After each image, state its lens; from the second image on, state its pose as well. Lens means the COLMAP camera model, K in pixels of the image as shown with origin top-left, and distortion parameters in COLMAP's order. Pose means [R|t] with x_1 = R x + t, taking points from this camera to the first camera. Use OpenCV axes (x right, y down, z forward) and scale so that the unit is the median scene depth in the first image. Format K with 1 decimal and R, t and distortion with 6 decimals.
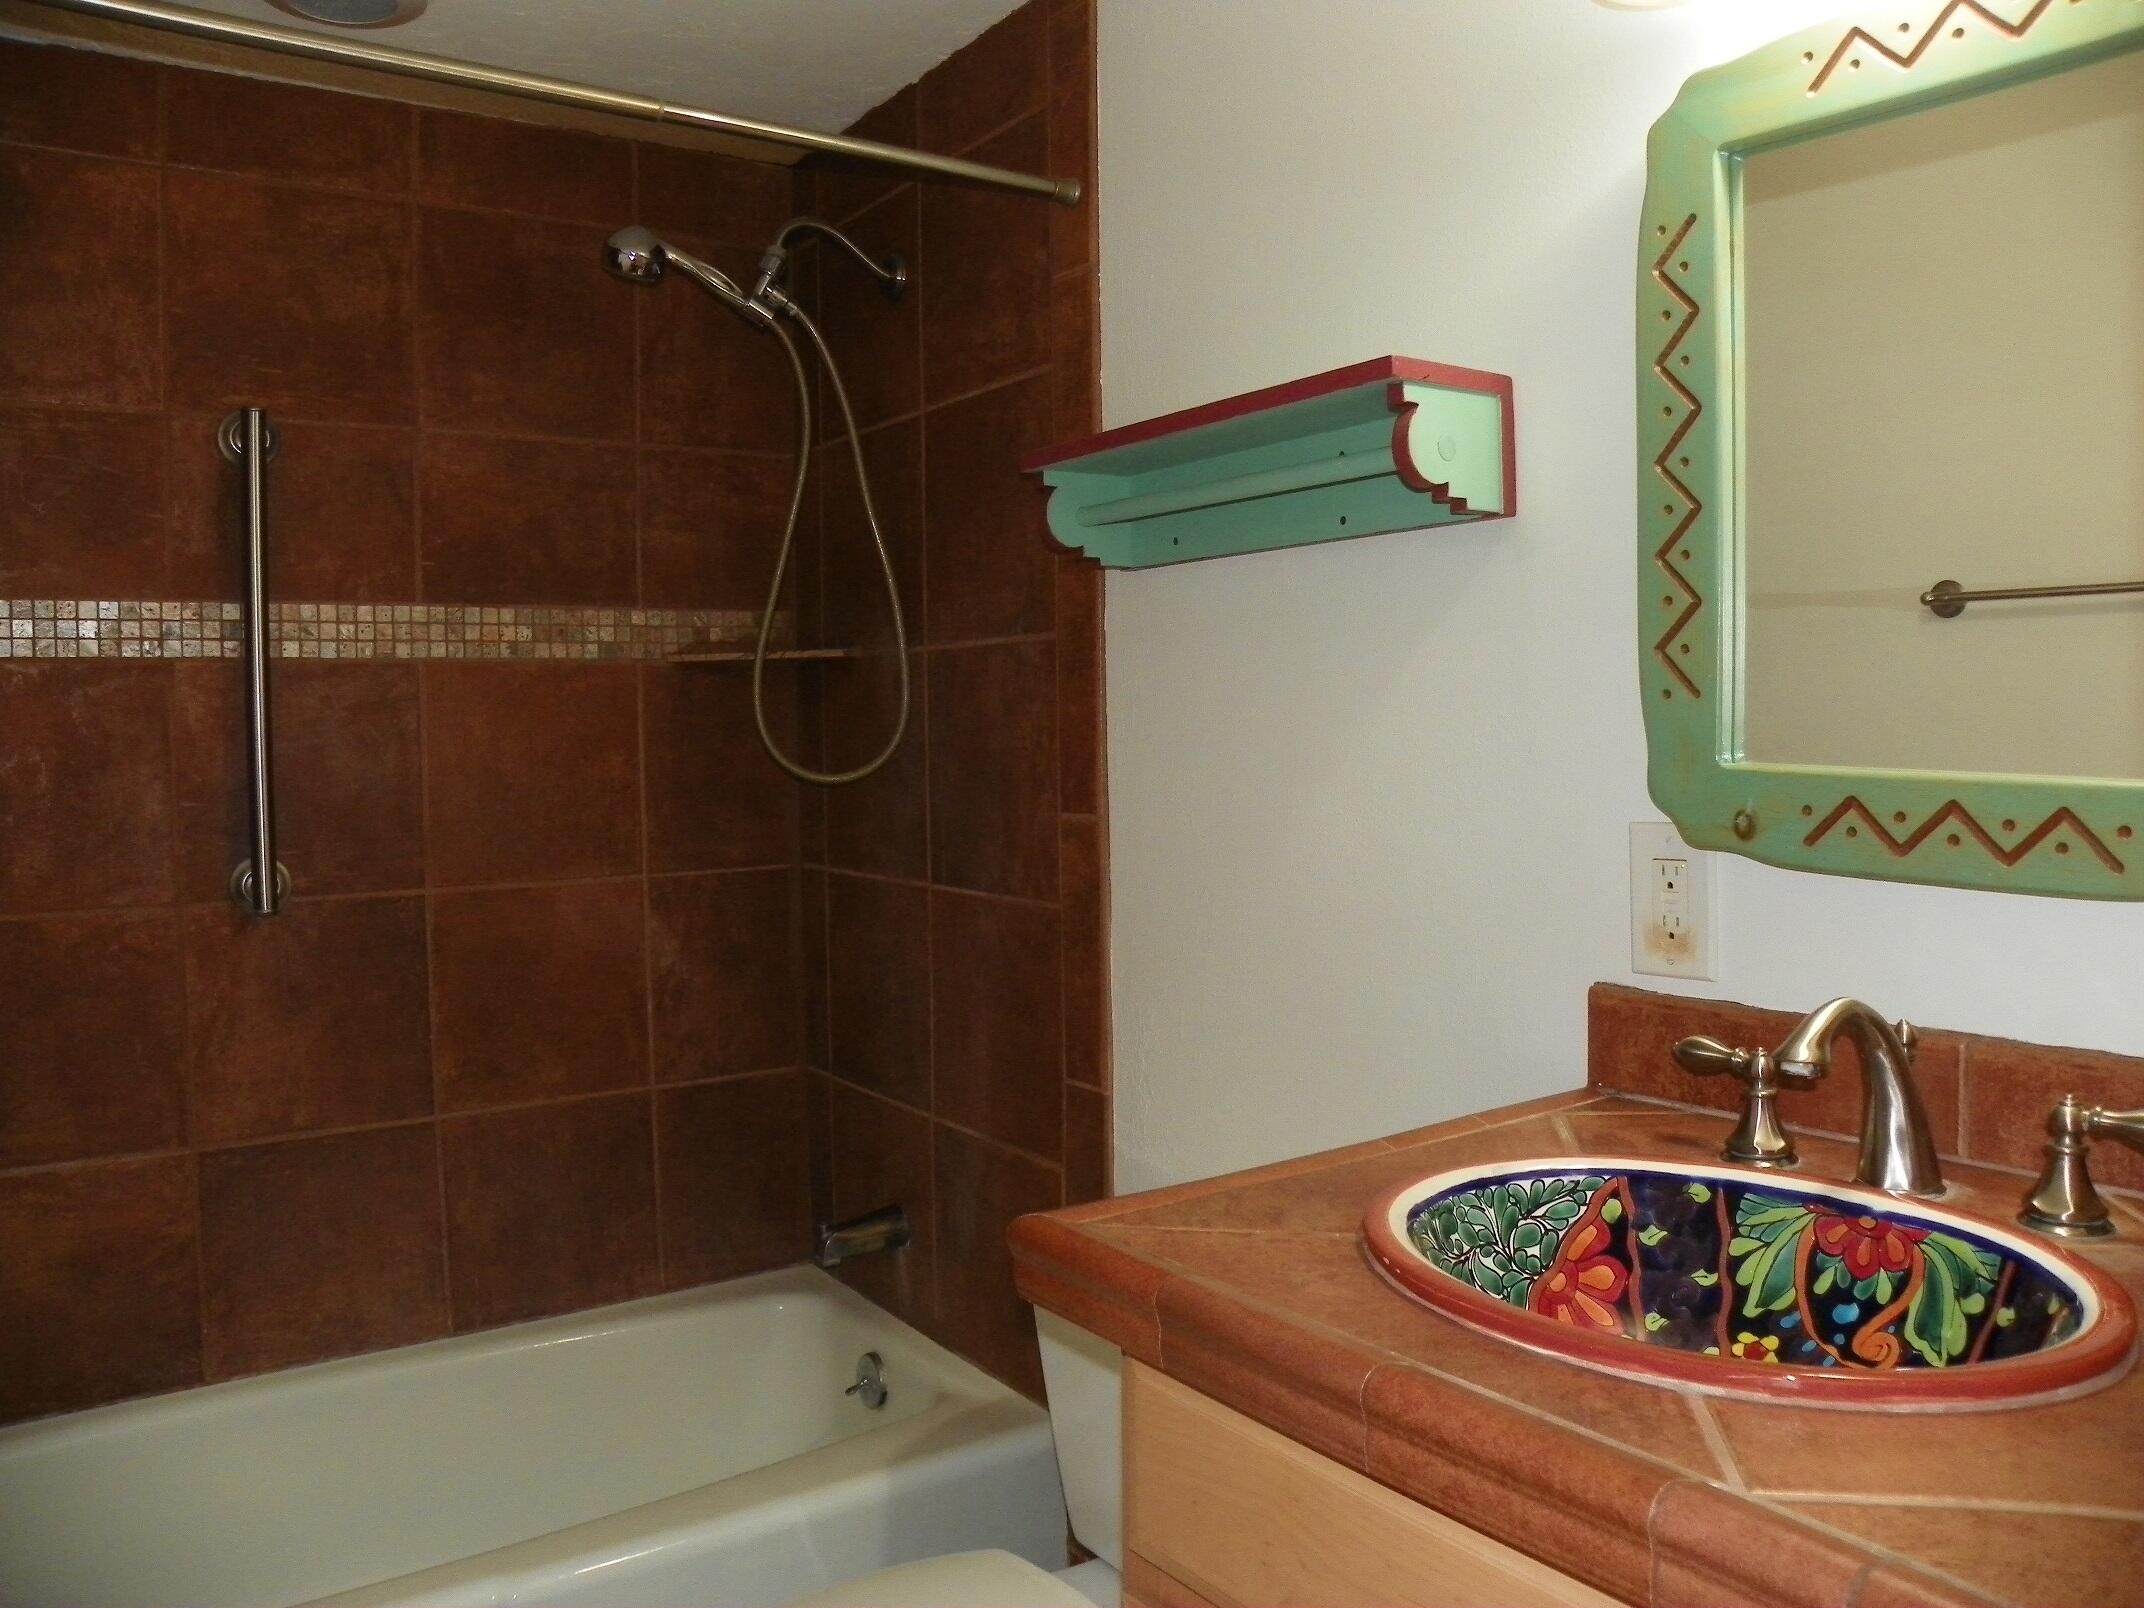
lens RADIAL K [[1645.3, 0, 1084.9], [0, 1645.3, 785.2], [0, 0, 1]] dist [-0.144065, 0.076537]
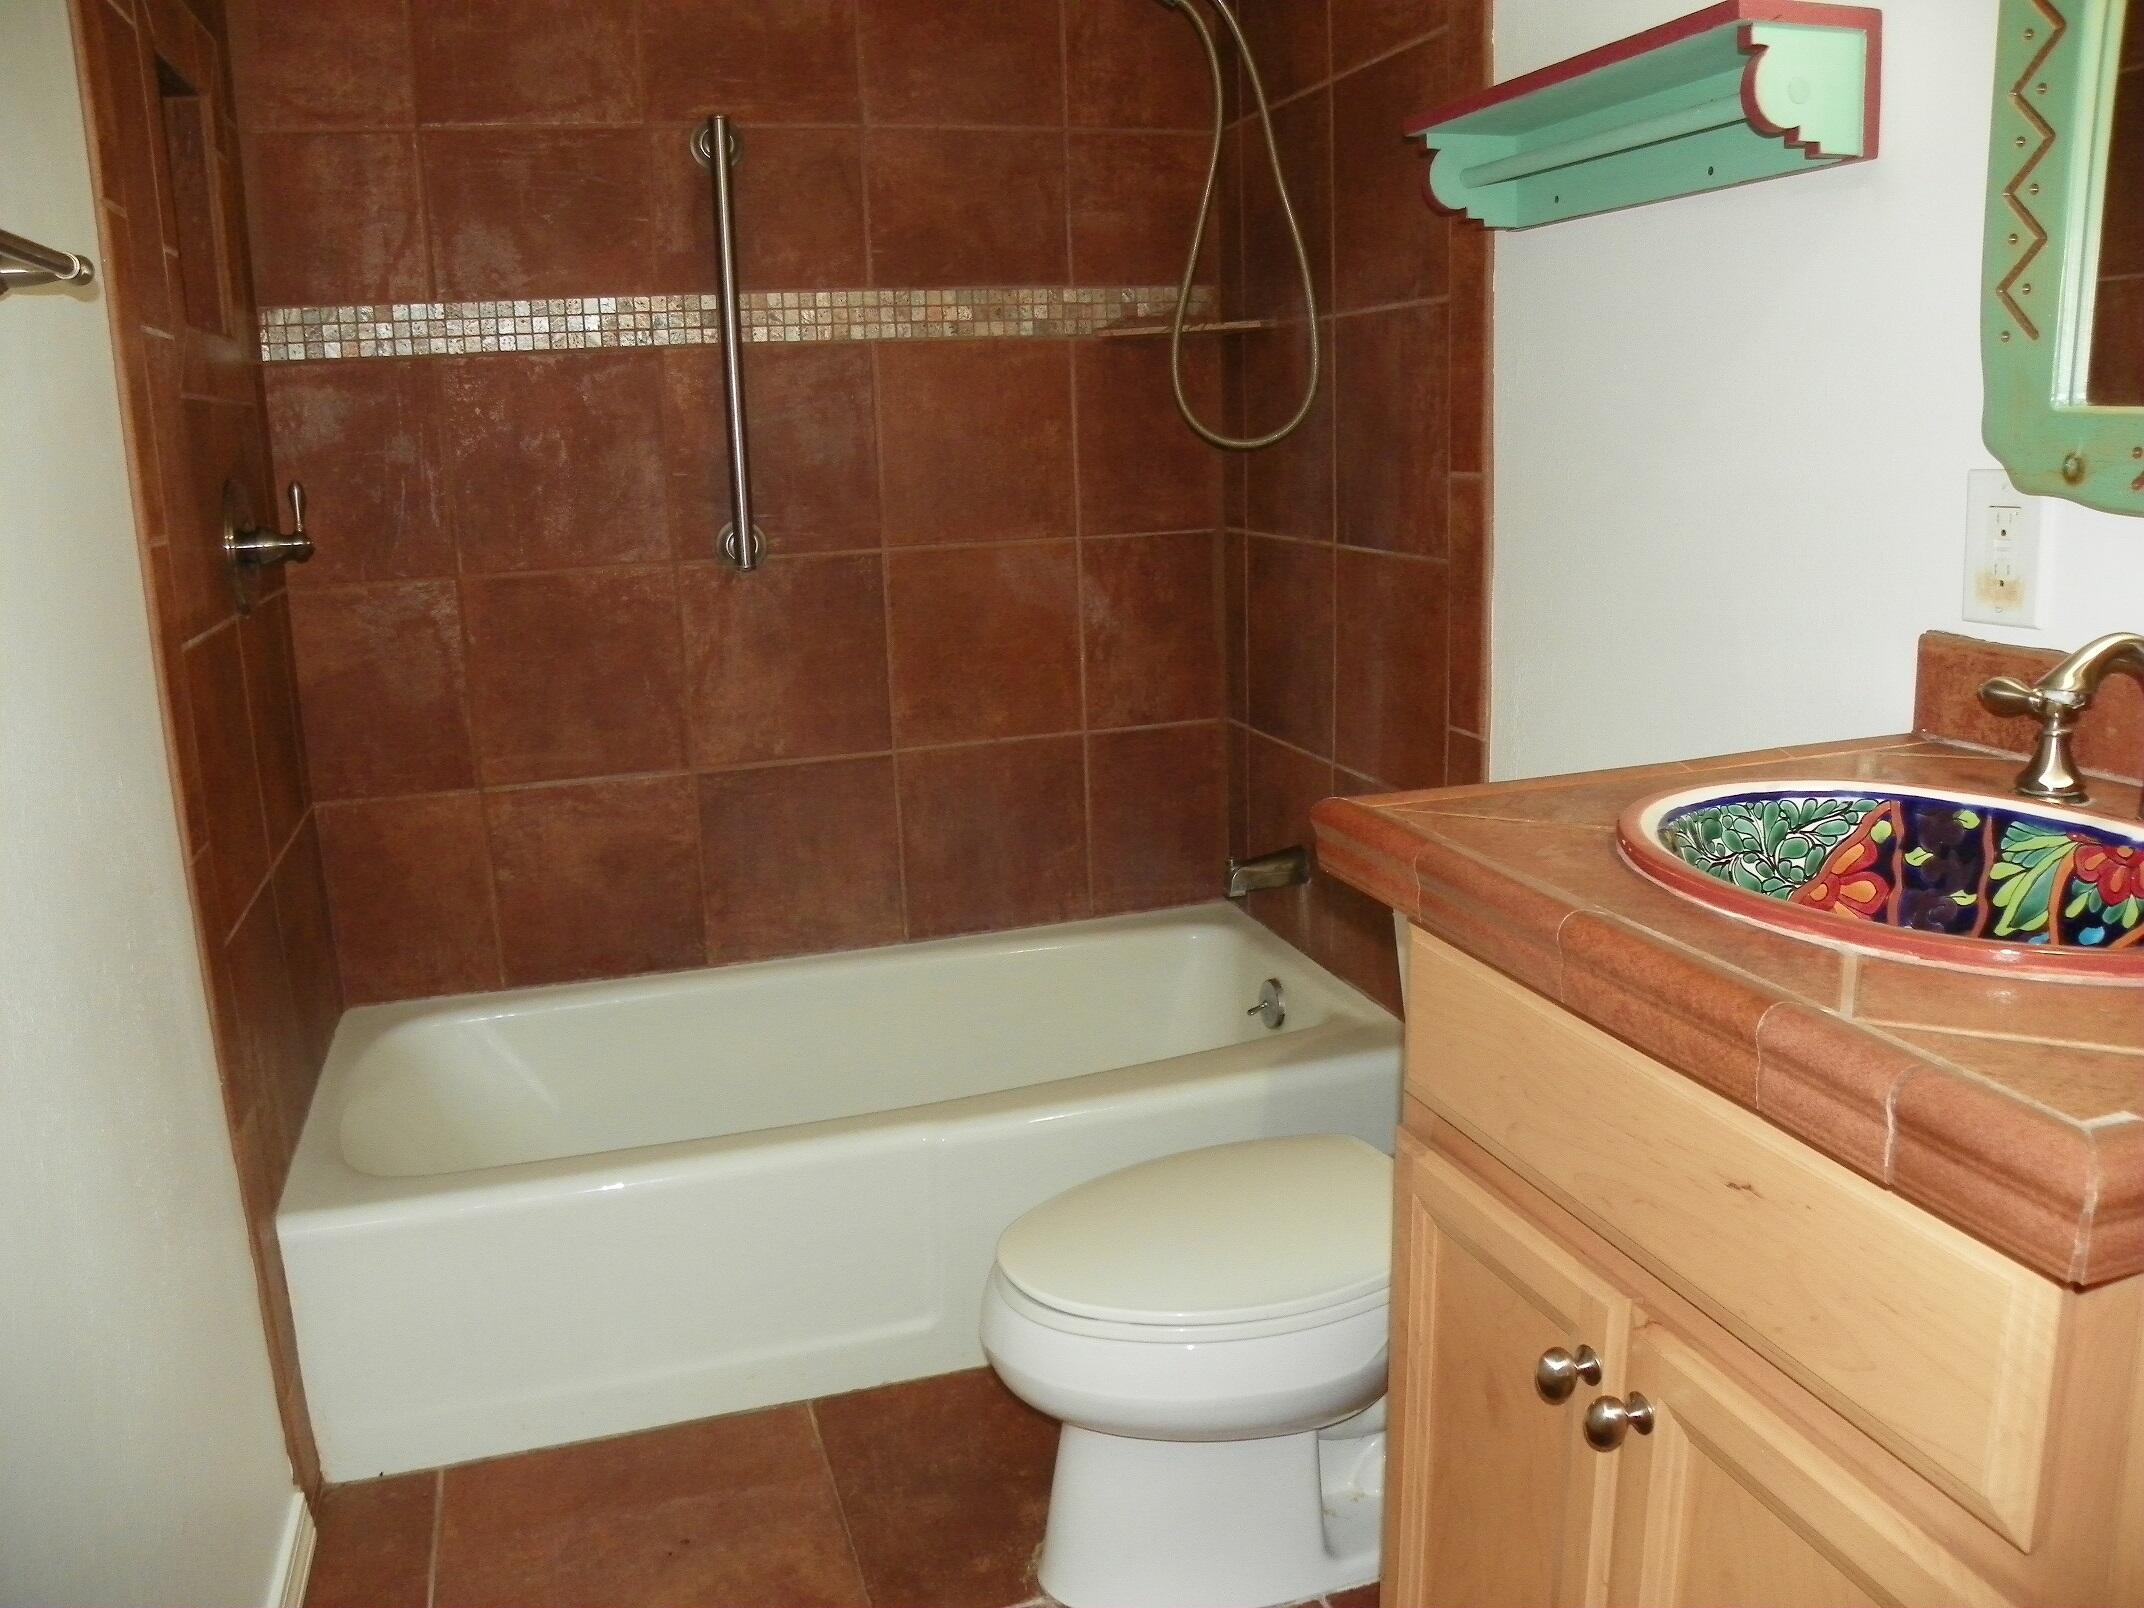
lens RADIAL K [[1657.6, 0, 1067.4], [0, 1657.6, 784.9], [0, 0, 1]] dist [-0.155917, 0.102487]
pose [[0.954545, 0.047092, -0.294324, 0.065059], [0.007886, 0.983105, 0.182872, 0.019418], [0.297963, -0.176881, 0.938047, -0.074478]]
